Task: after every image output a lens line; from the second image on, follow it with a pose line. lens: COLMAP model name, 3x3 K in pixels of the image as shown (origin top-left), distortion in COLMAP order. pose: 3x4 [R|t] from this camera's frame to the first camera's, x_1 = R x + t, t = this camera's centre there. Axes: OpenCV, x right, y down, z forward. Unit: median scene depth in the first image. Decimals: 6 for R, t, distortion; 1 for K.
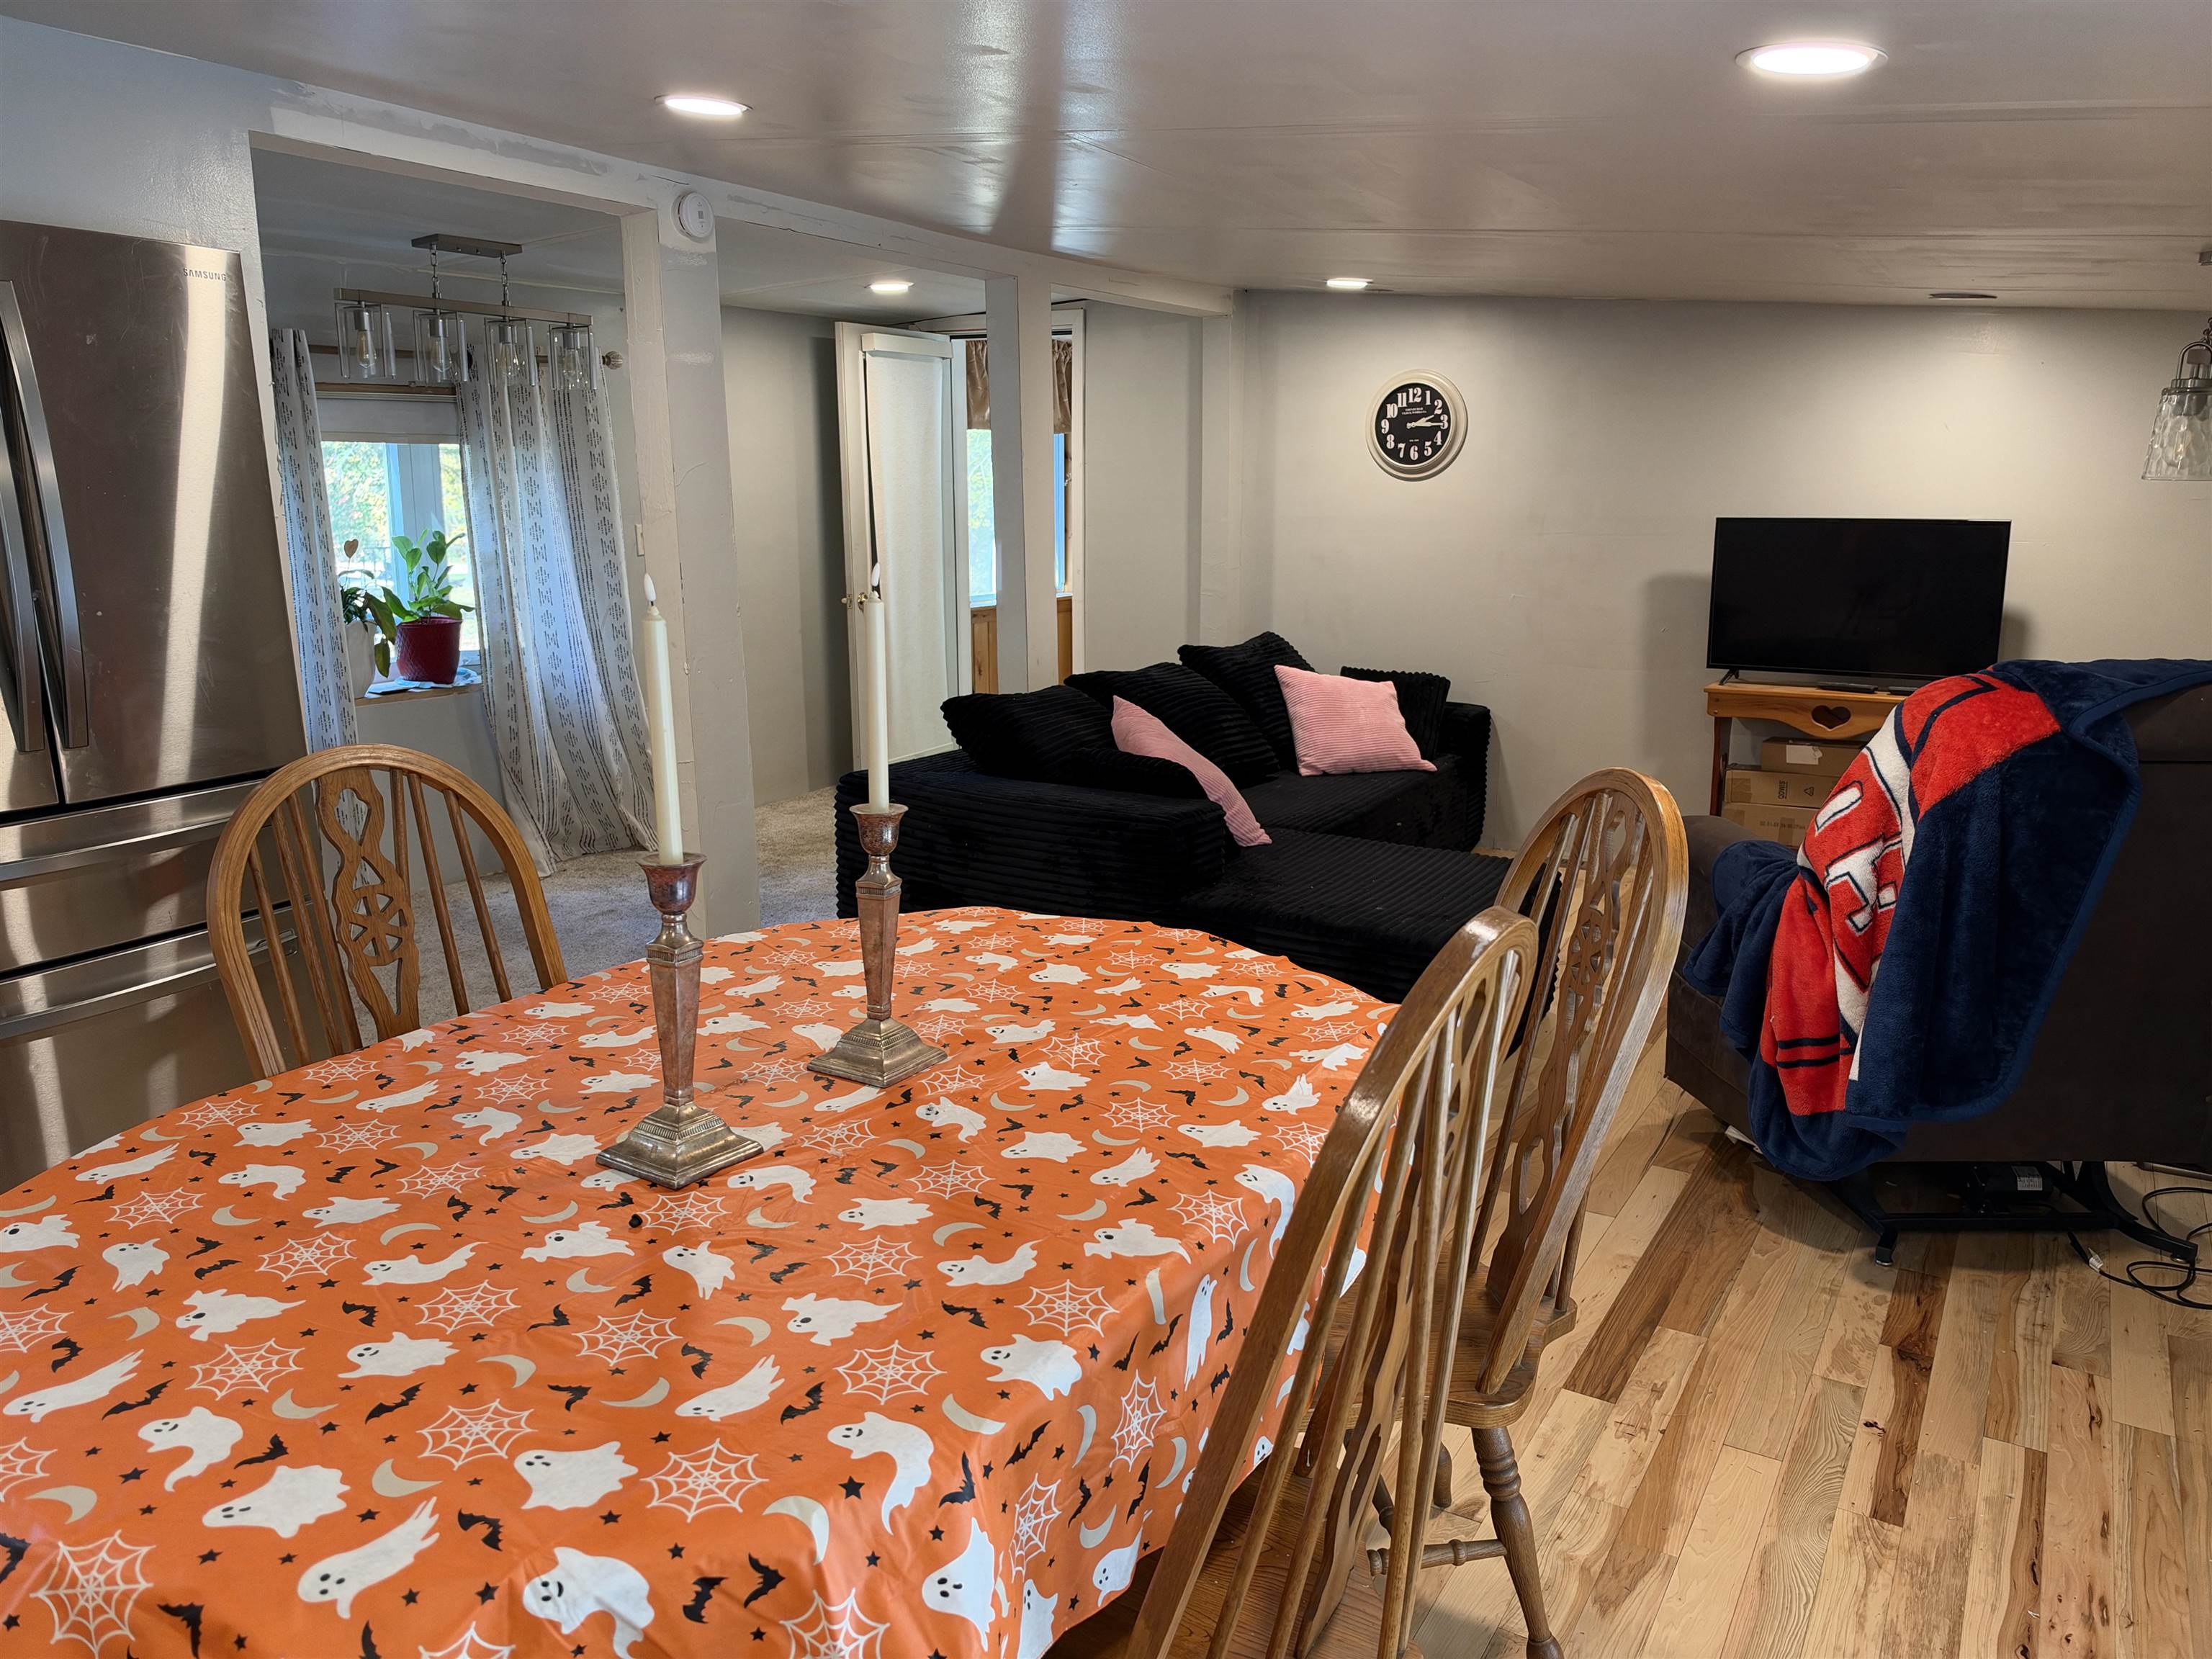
lens RADIAL K [[1569.8, 0, 1106.0], [0, 1569.8, 829.5], [0, 0, 1]] dist [0.064939, -0.100470]
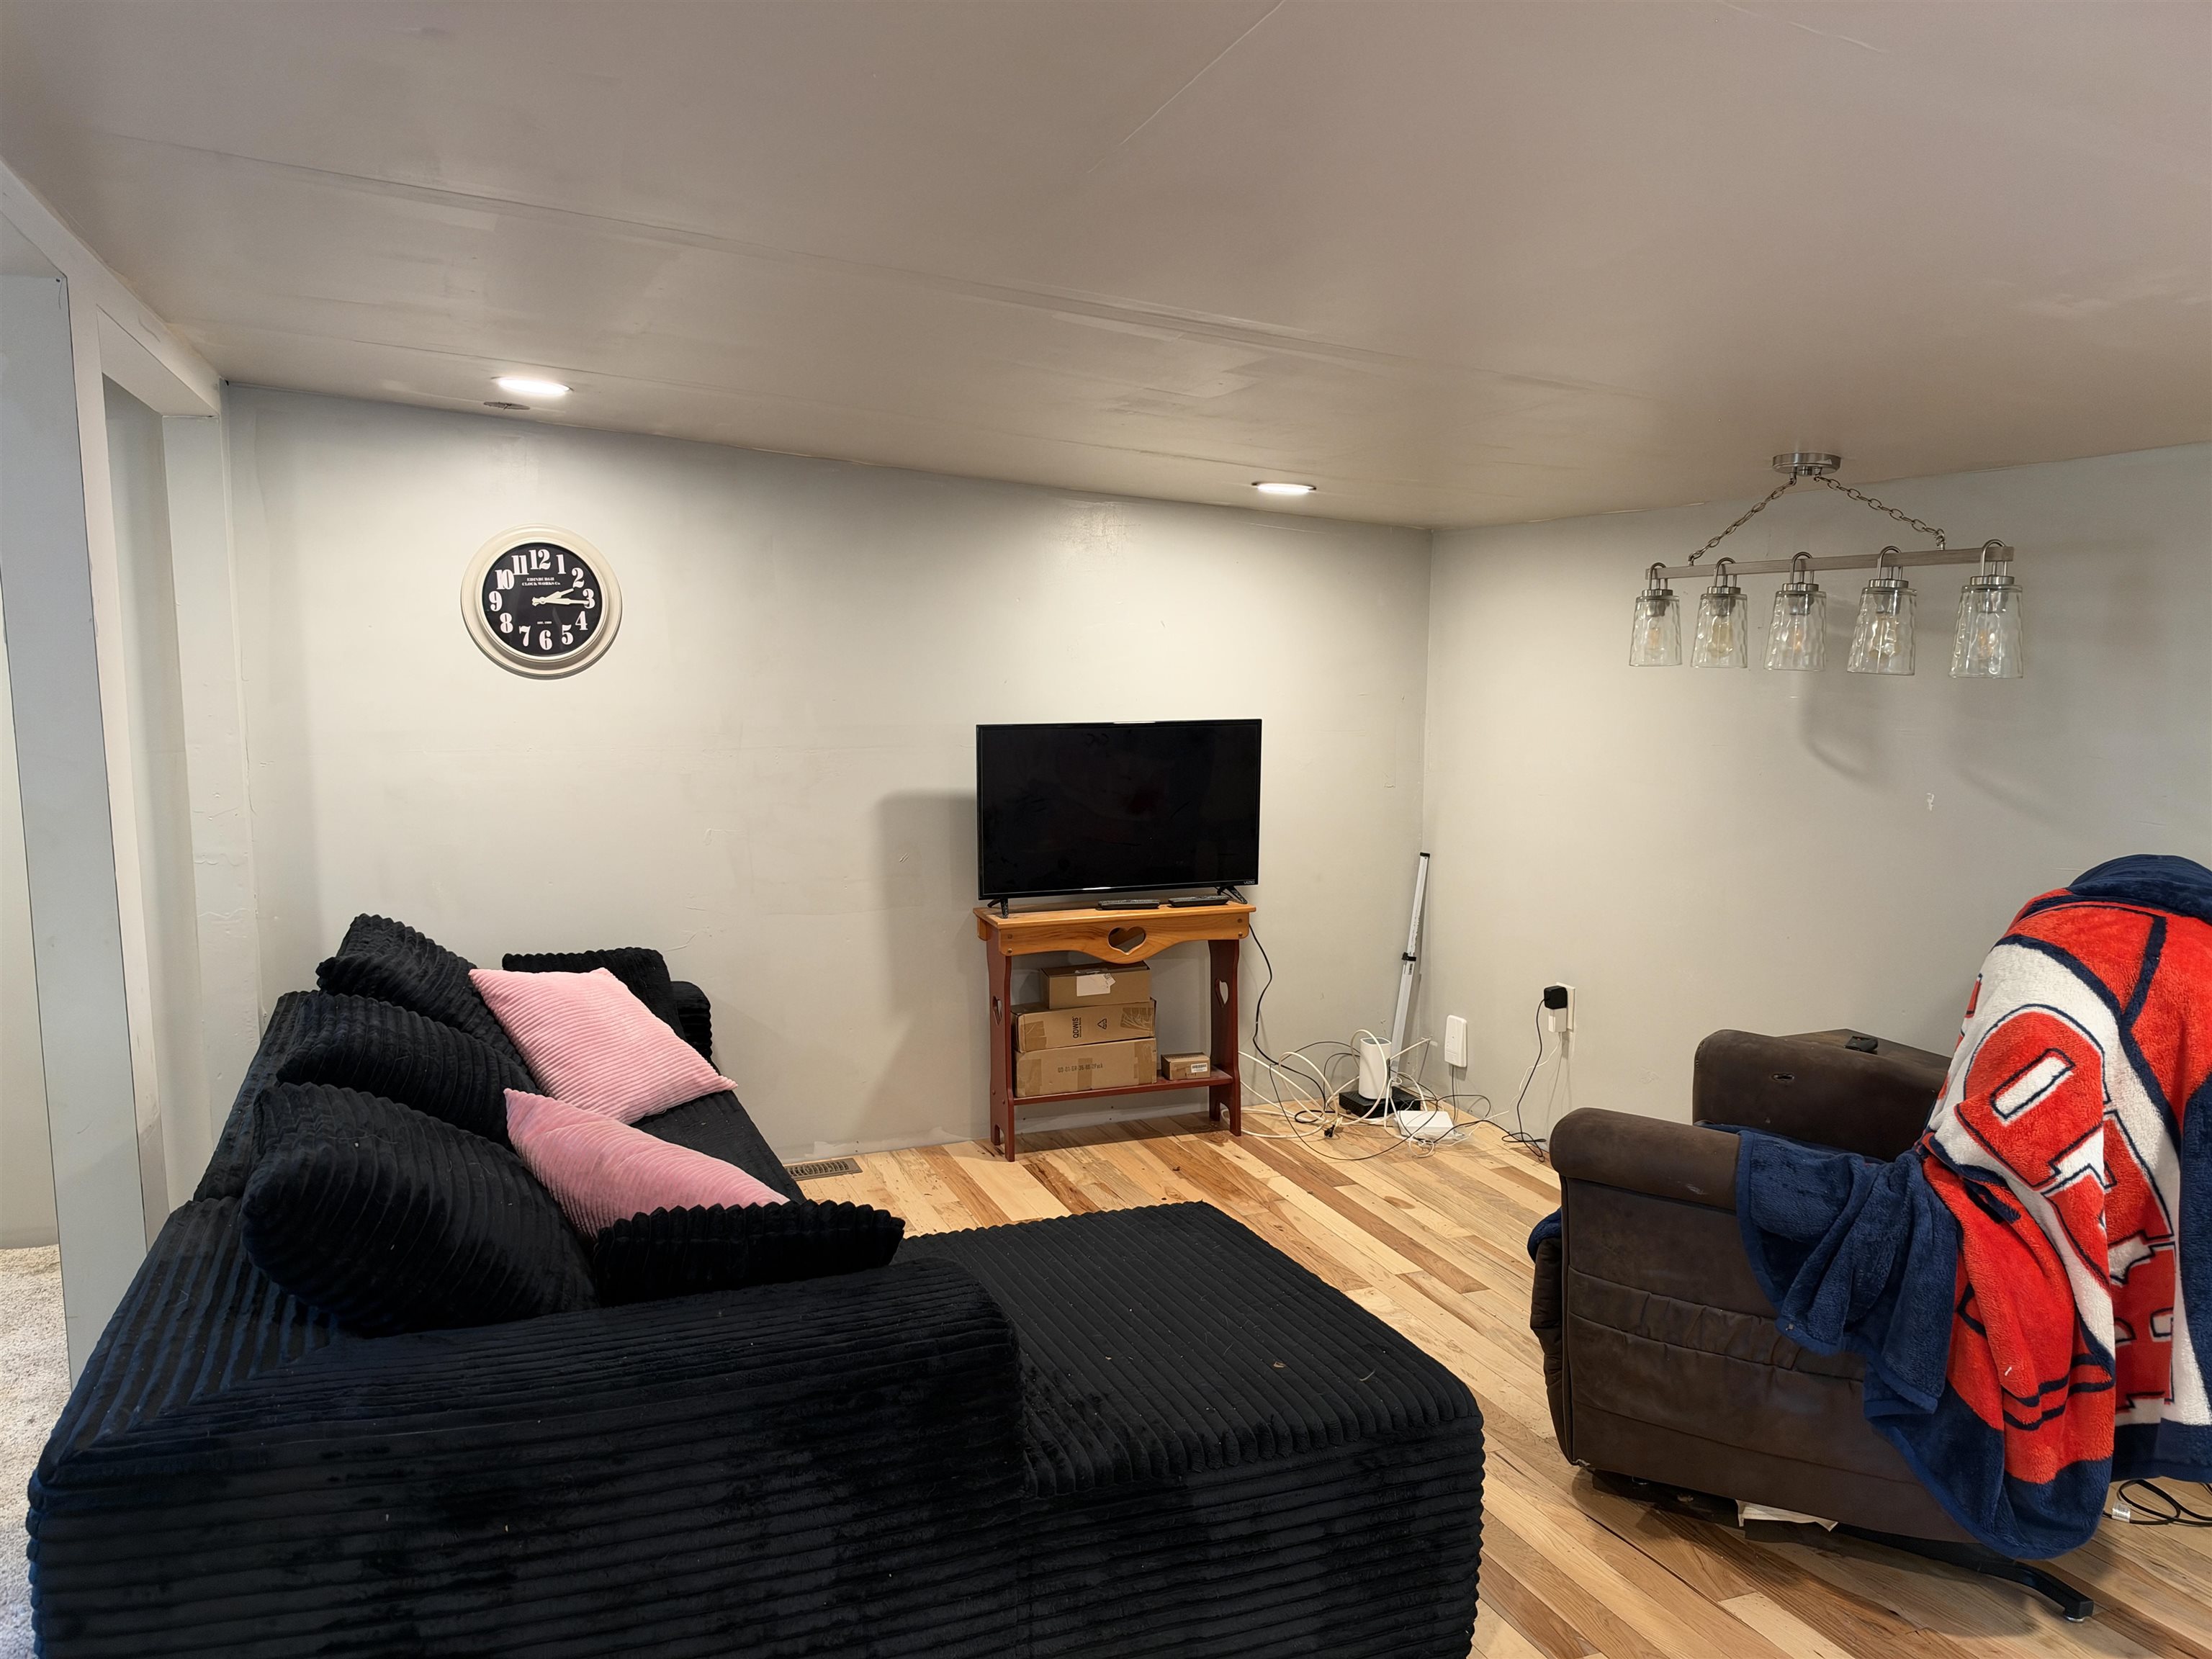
lens RADIAL K [[1569.8, 0, 1106.0], [0, 1569.8, 829.5], [0, 0, 1]] dist [0.064939, -0.100470]
pose [[0.624879, -0.079771, 0.776636, -0.214893], [0.171267, 0.984542, -0.036675, -0.093716], [-0.761705, 0.155929, 0.628881, 0.409841]]
